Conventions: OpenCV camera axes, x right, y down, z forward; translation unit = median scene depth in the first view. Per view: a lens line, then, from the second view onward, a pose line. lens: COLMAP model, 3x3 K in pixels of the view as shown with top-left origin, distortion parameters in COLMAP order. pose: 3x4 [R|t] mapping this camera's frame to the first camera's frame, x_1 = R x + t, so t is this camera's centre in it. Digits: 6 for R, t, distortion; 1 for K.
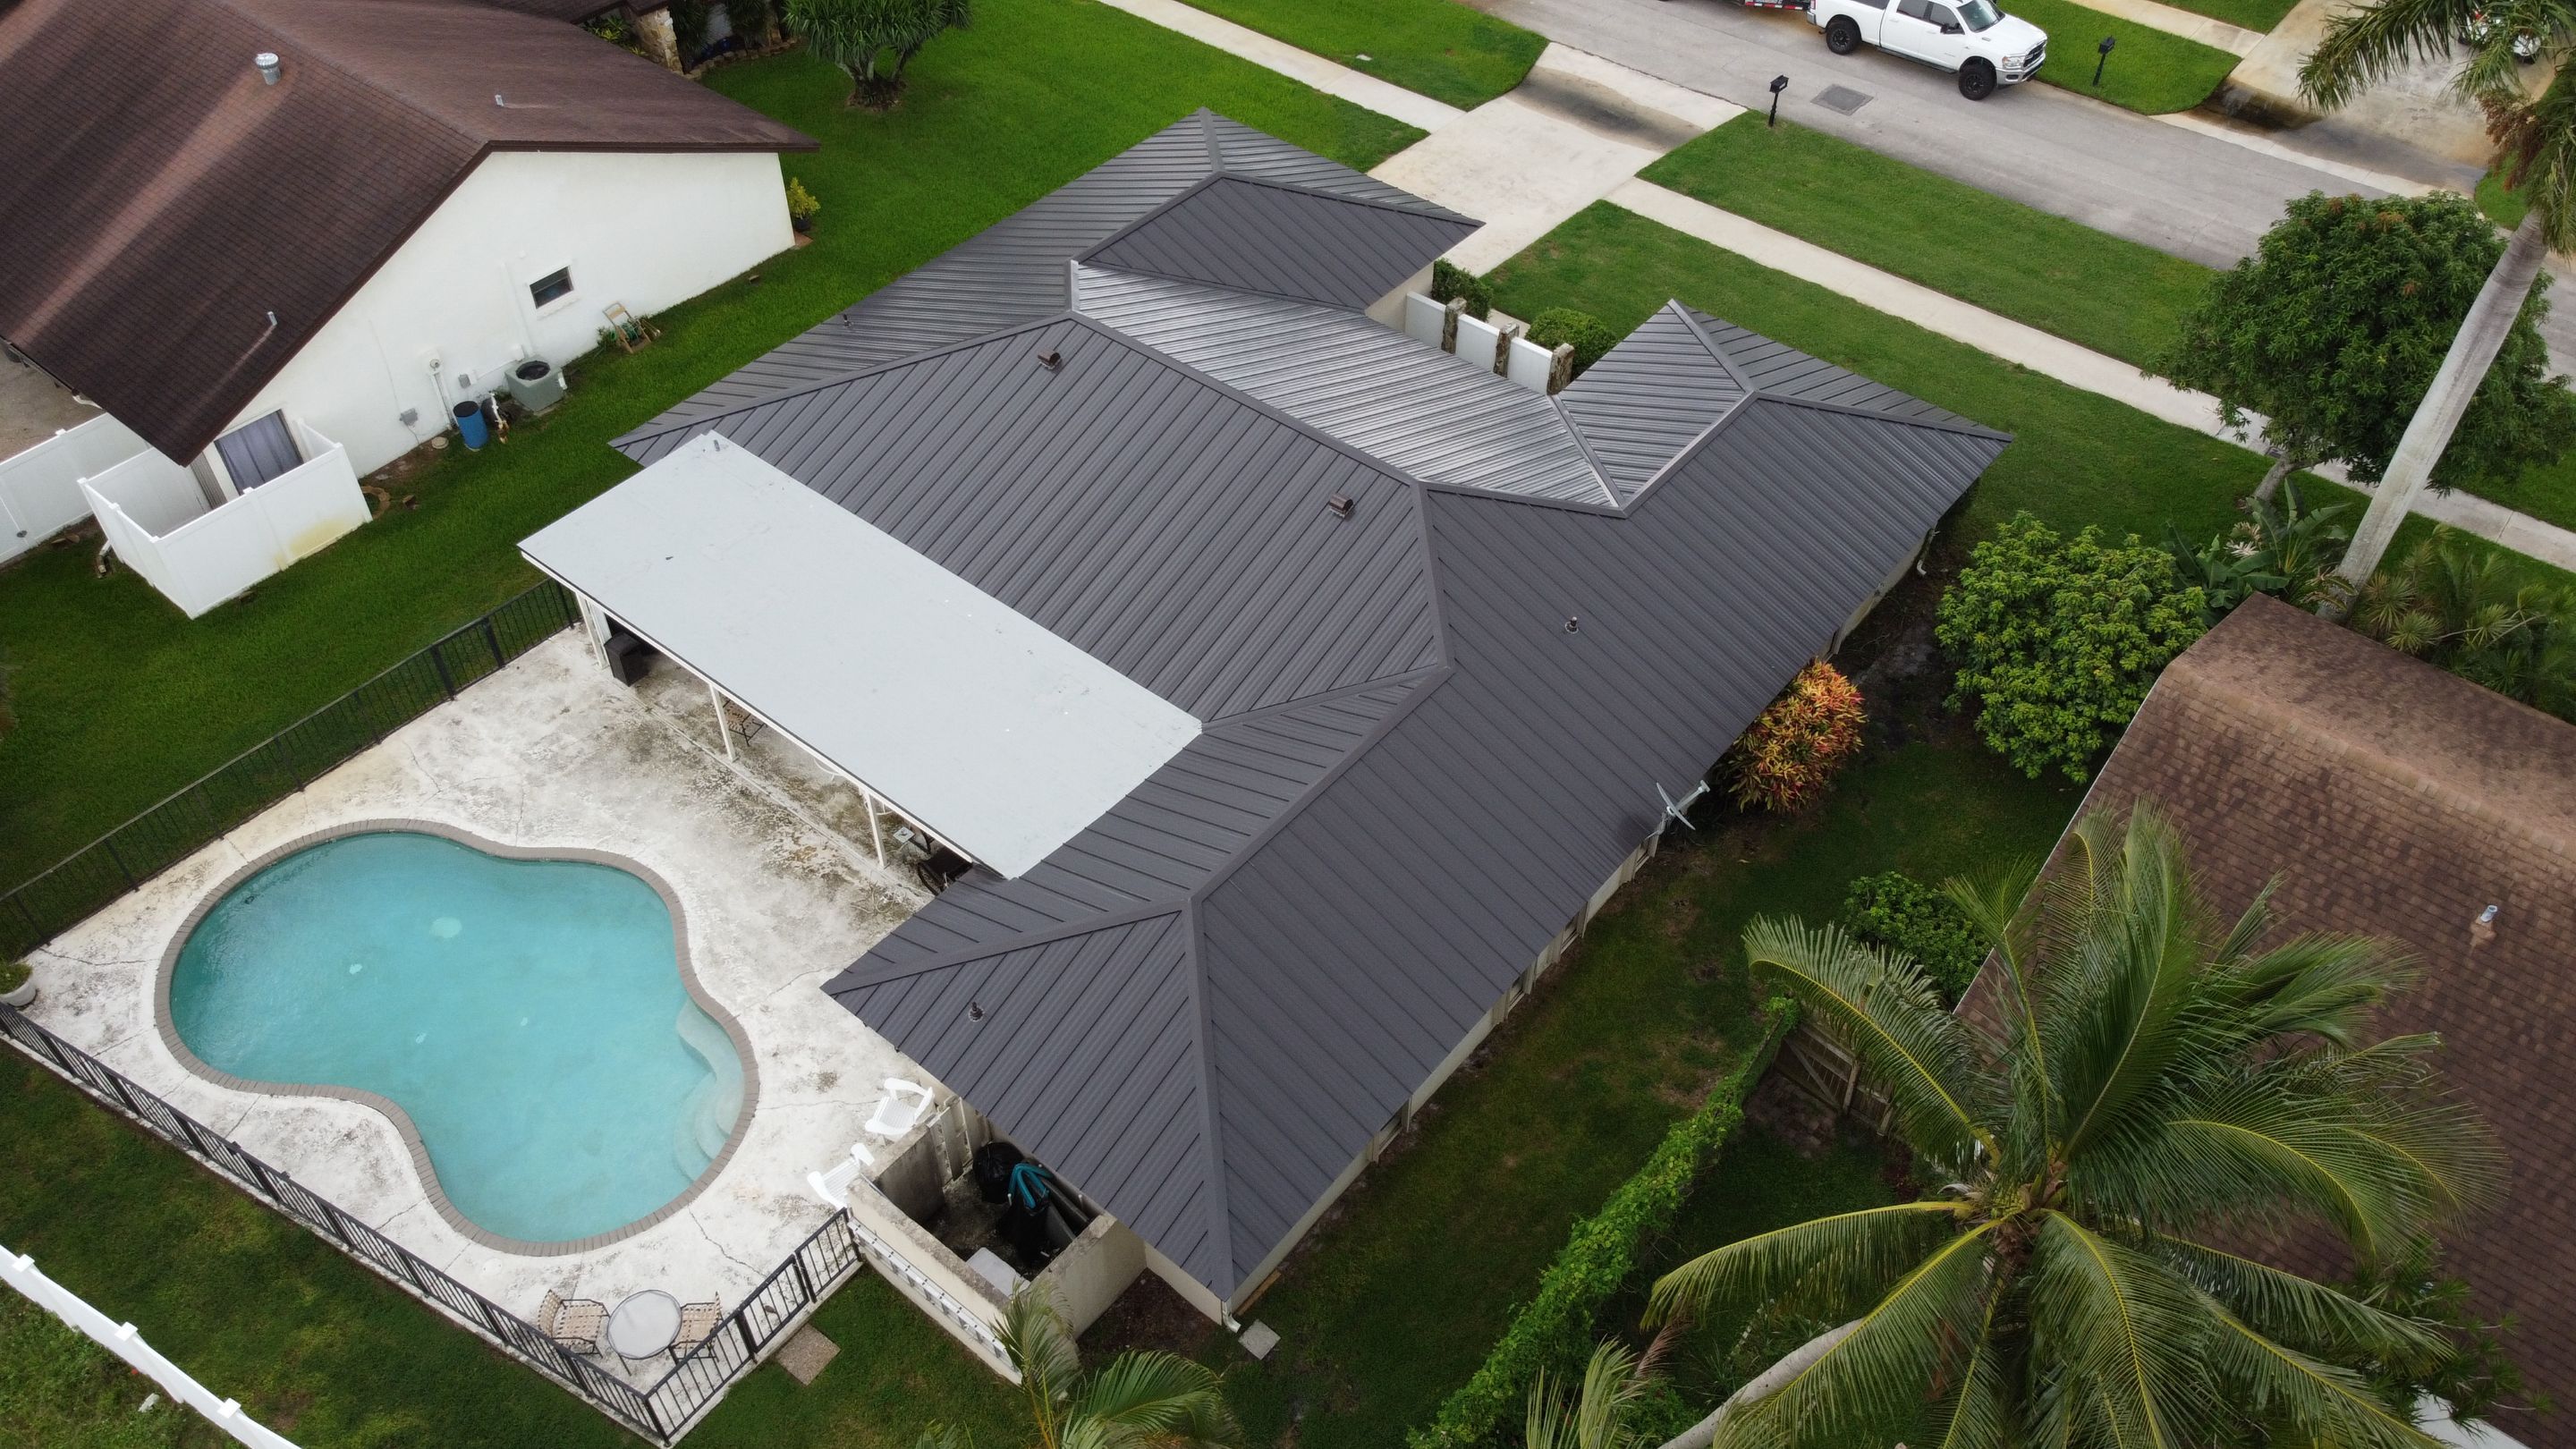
lens RADIAL K [[1943.7, 0, 1285.2], [0, 1943.7, 714.6], [0, 0, 1]] dist [0.003356, -0.005570]
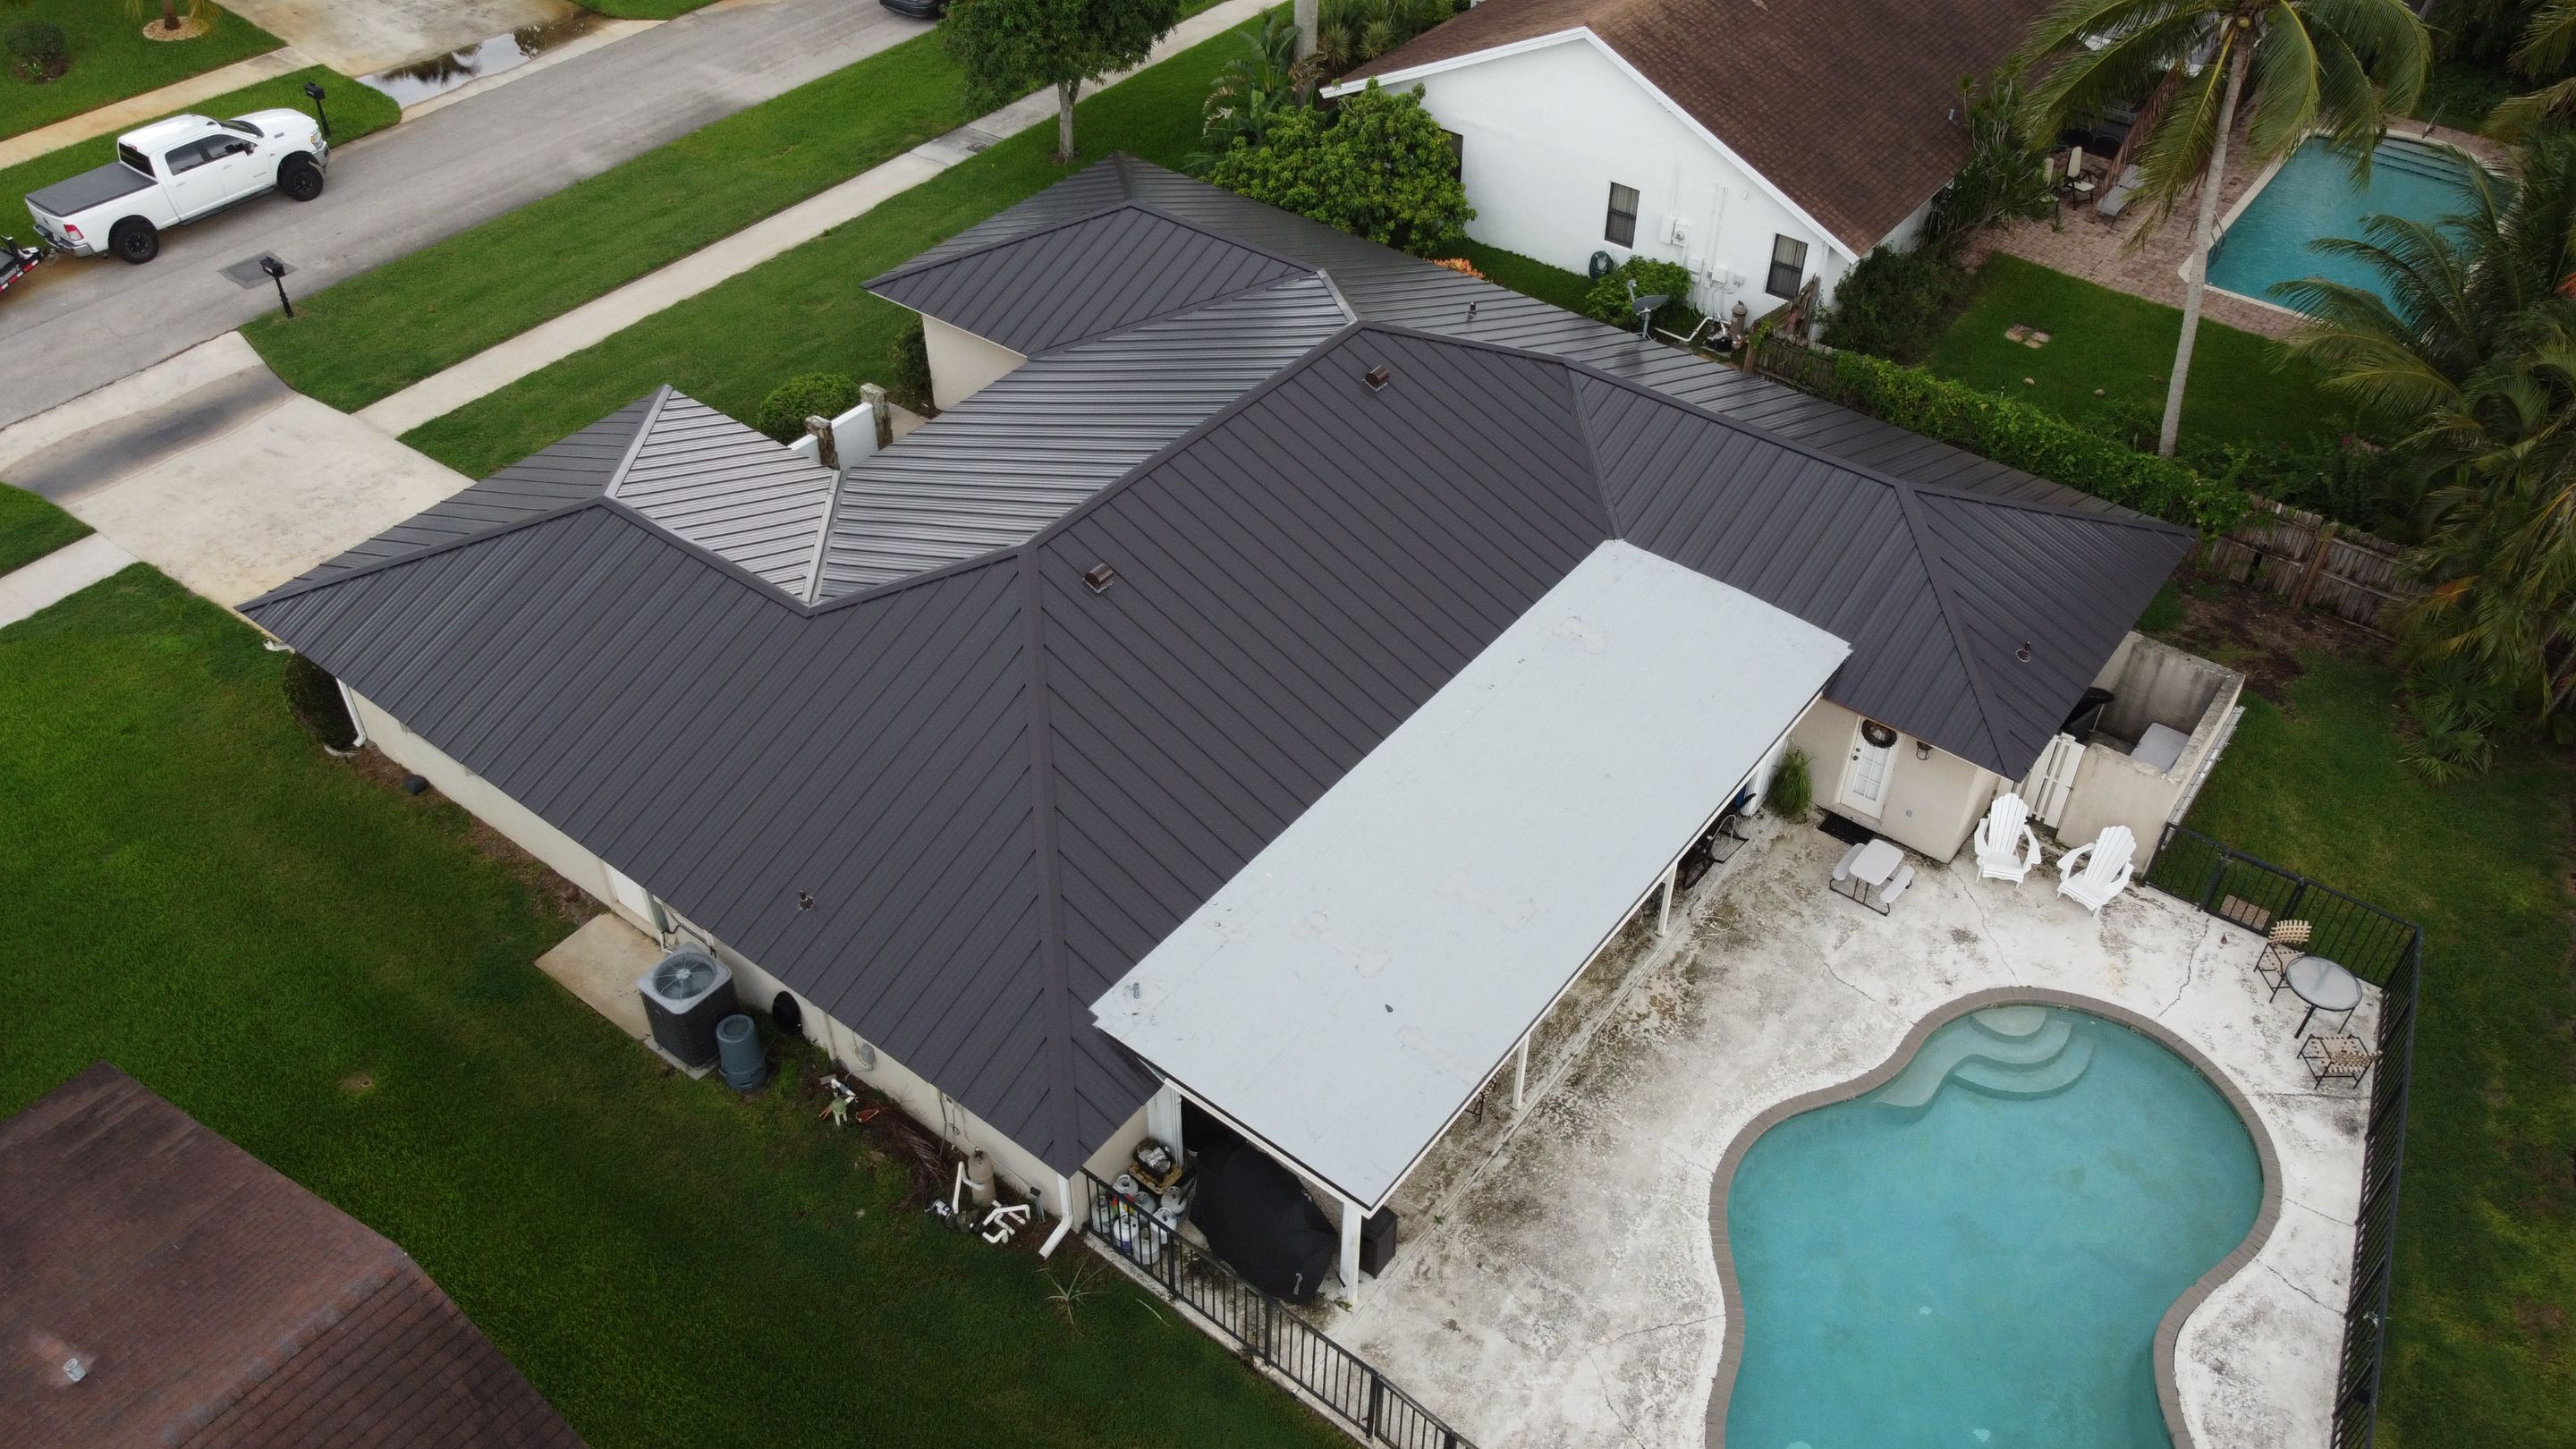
lens RADIAL K [[1943.7, 0, 1285.2], [0, 1943.7, 714.6], [0, 0, 1]] dist [0.003356, -0.005570]
pose [[-0.032554, -0.655140, 0.754806, -0.779592], [0.700370, 0.523823, 0.484863, -0.502794], [-0.713038, 0.544428, 0.441787, 0.676539]]
